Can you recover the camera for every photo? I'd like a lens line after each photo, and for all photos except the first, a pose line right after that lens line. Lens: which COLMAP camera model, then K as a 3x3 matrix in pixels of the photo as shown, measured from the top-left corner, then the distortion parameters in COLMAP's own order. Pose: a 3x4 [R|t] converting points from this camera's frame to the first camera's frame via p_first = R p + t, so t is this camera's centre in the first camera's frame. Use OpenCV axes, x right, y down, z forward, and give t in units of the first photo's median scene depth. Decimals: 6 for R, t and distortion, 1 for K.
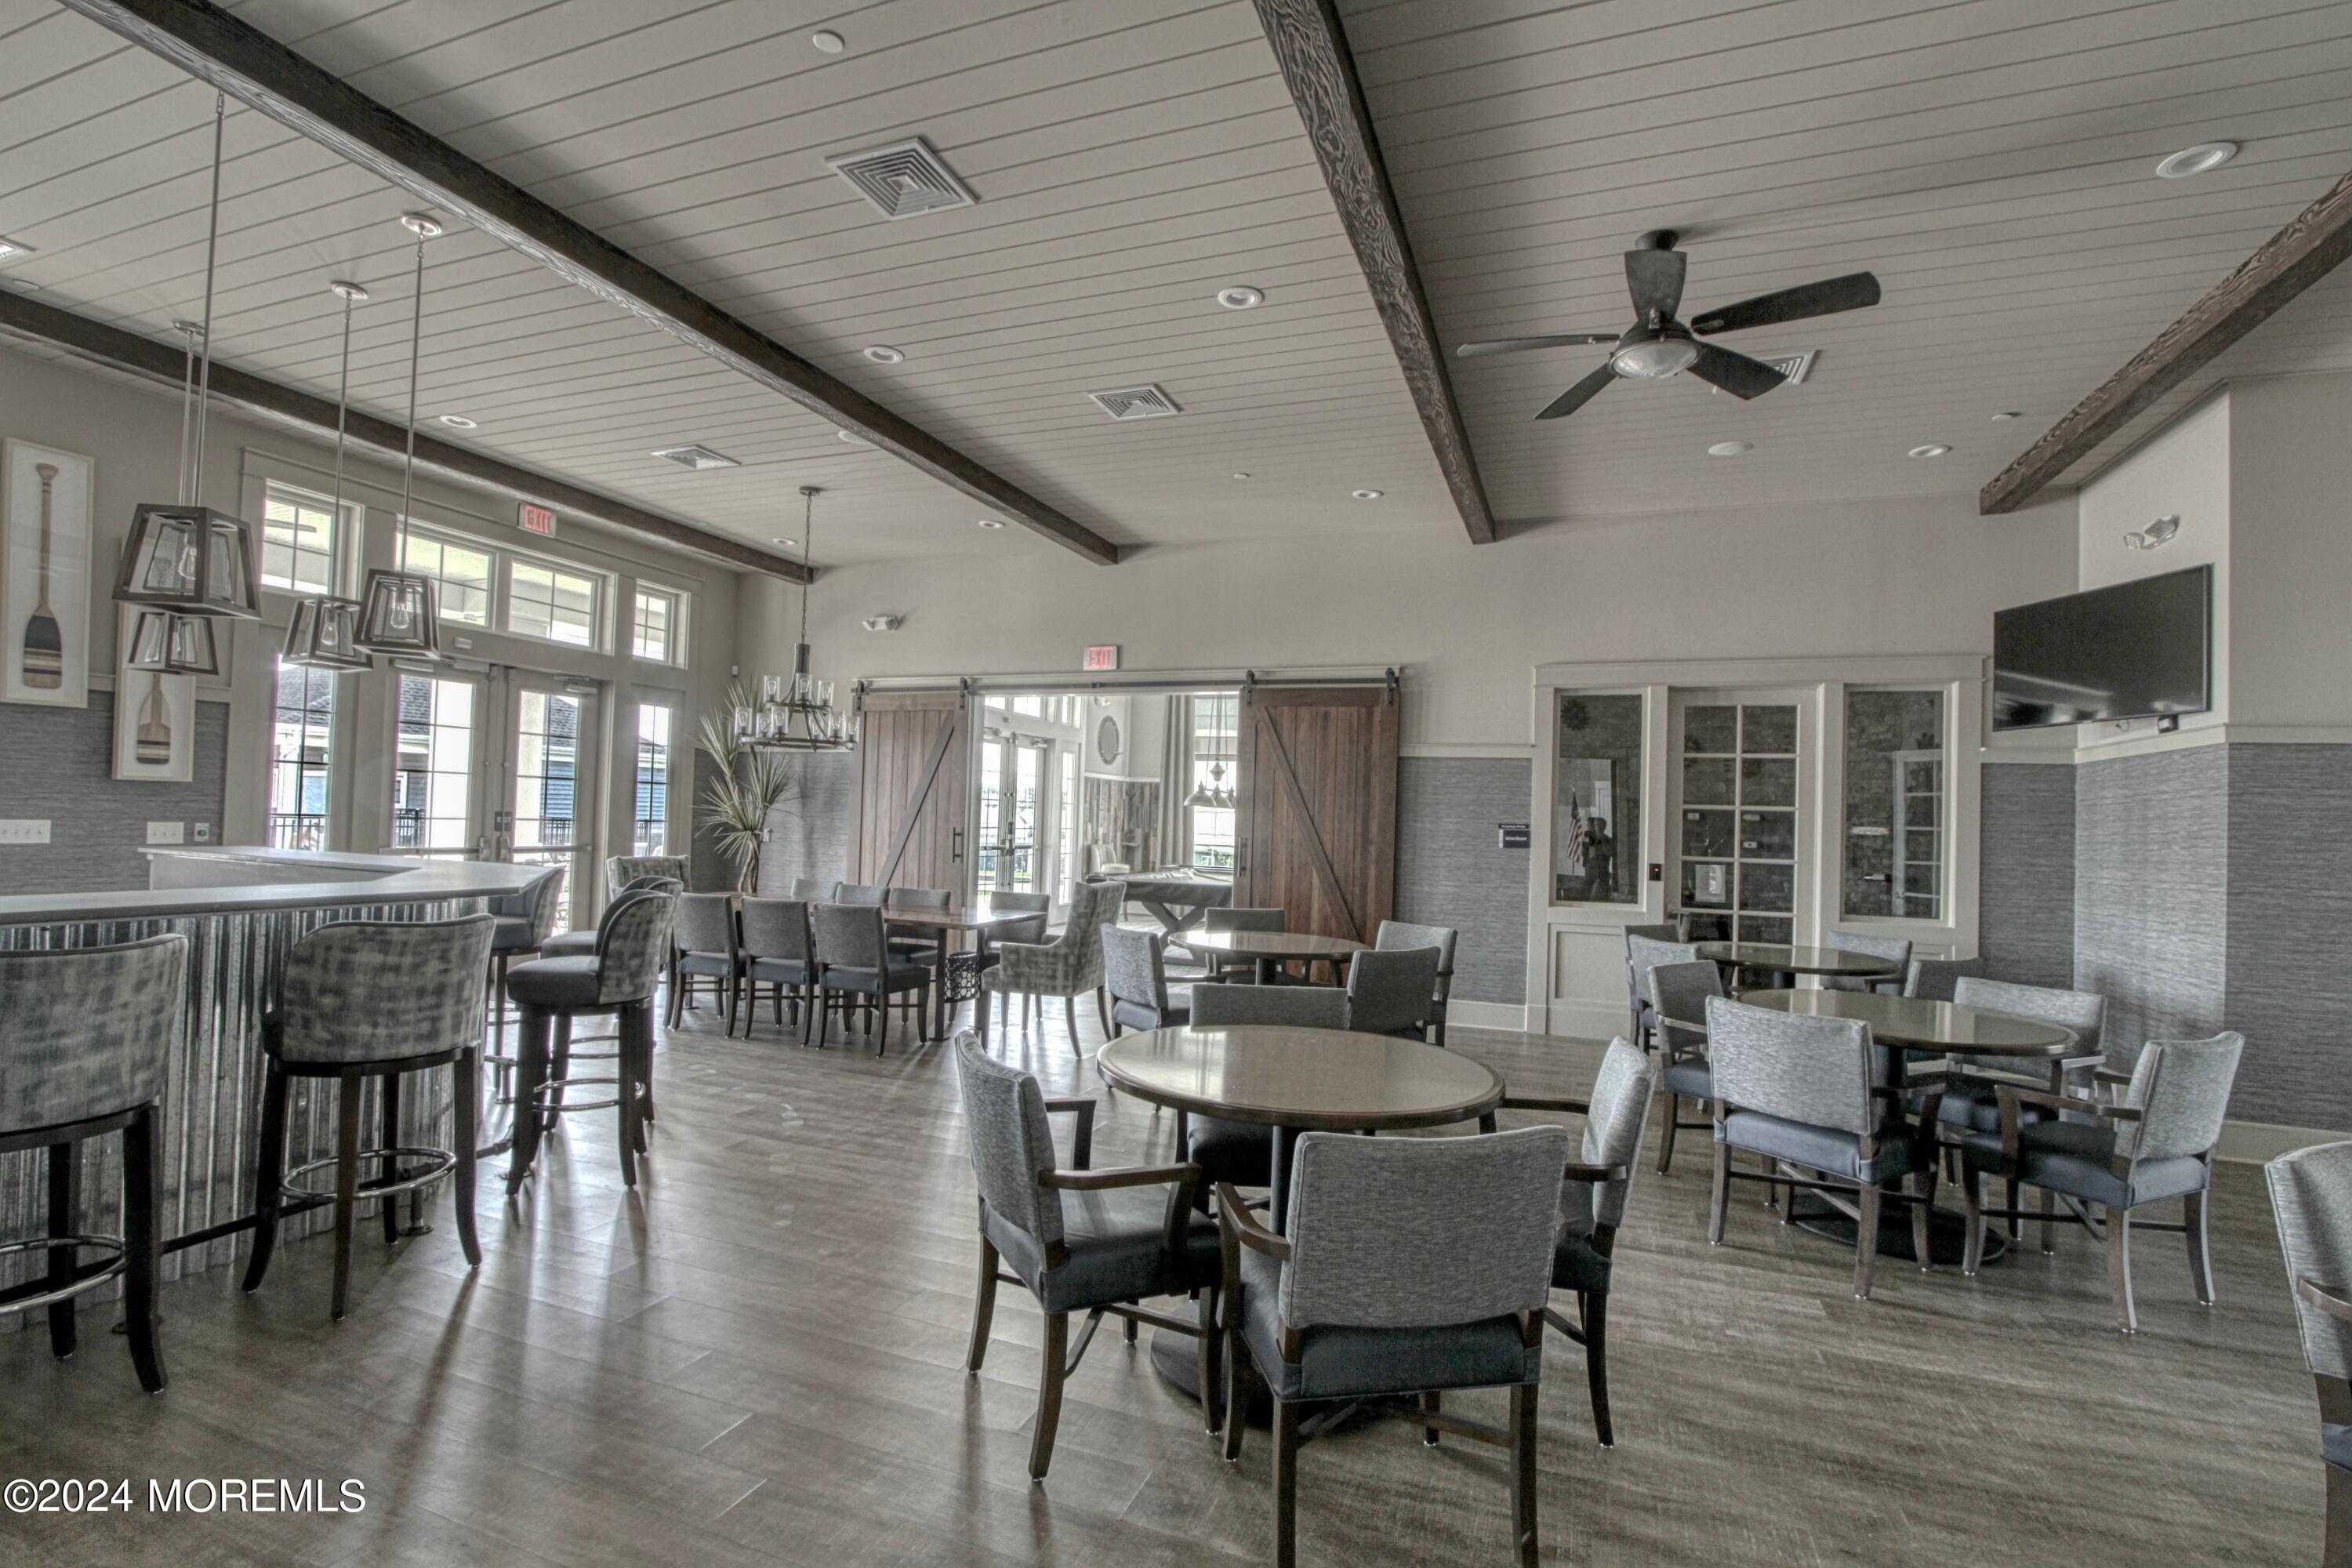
lens RADIAL K [[1071.3, 0, 1174.2], [0, 1071.3, 785.9], [0, 0, 1]] dist [0.000016, 0.000000]
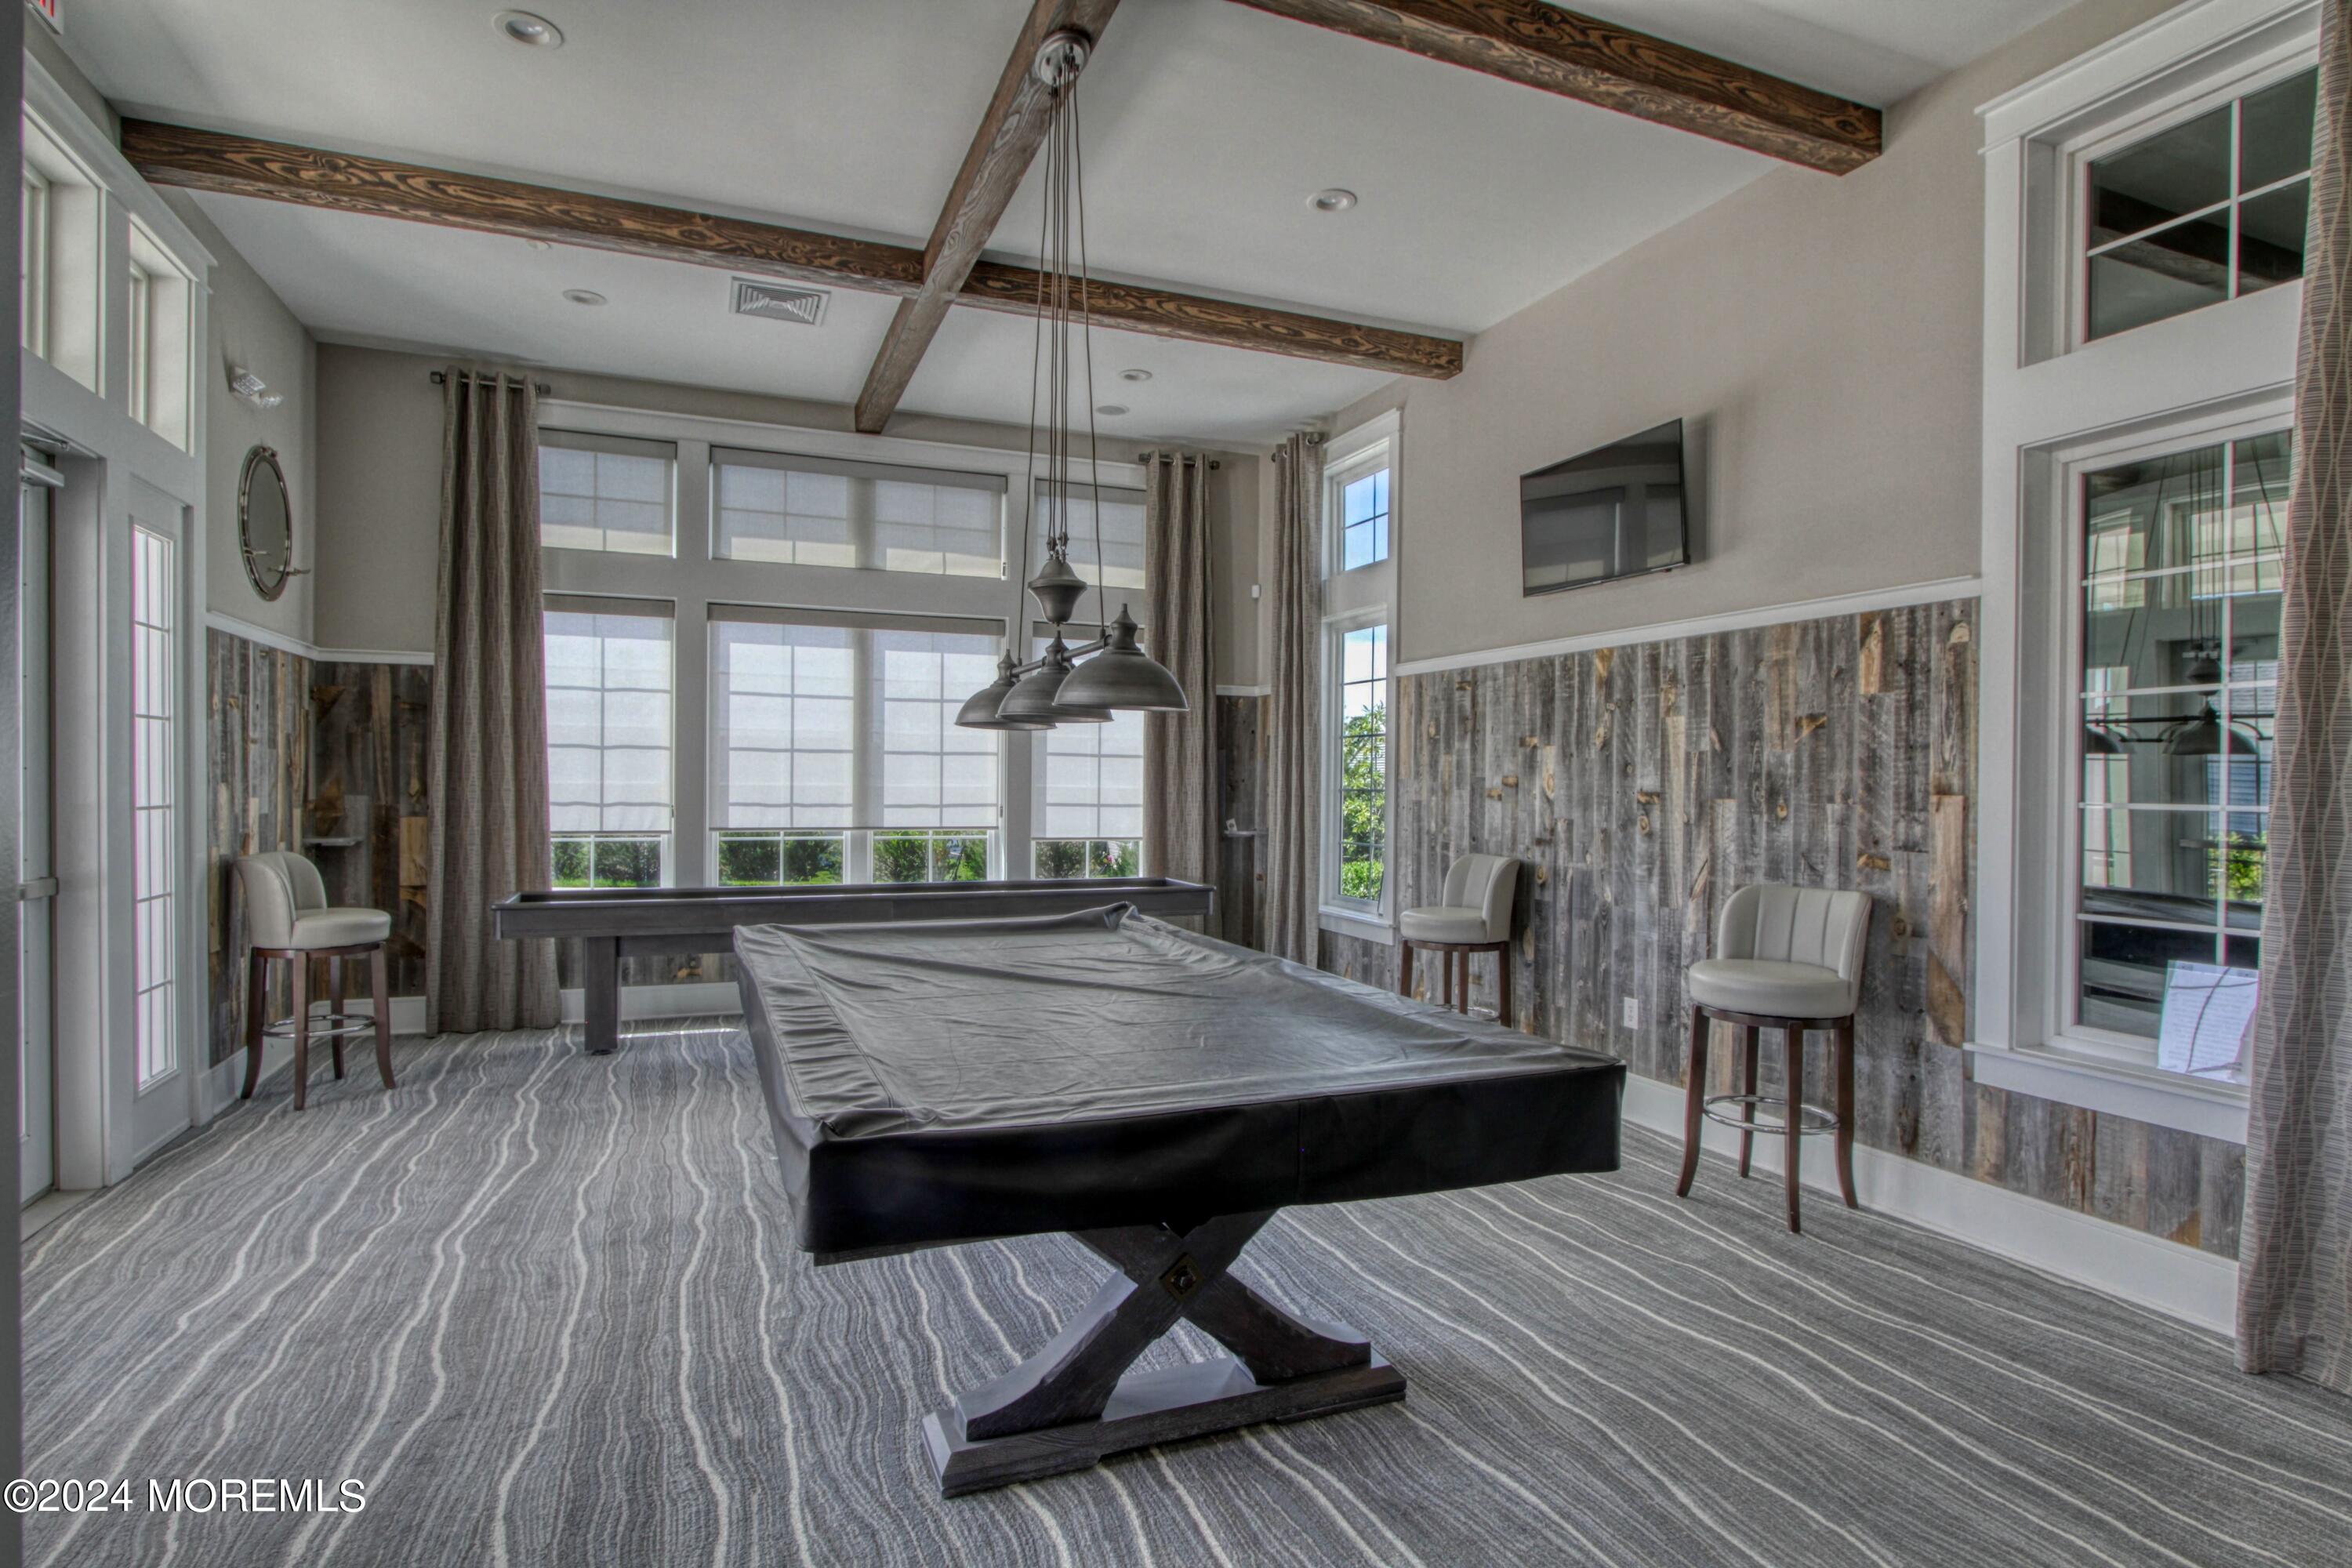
lens RADIAL K [[1199.9, 0, 1177.1], [0, 1199.9, 791.2], [0, 0, 1]] dist [0.000884, 0.000084]
pose [[0.725740, -0.026281, 0.687466, -0.110061], [-0.002871, 0.999146, 0.041226, 0.021817], [-0.687963, -0.031893, 0.725045, 0.542235]]
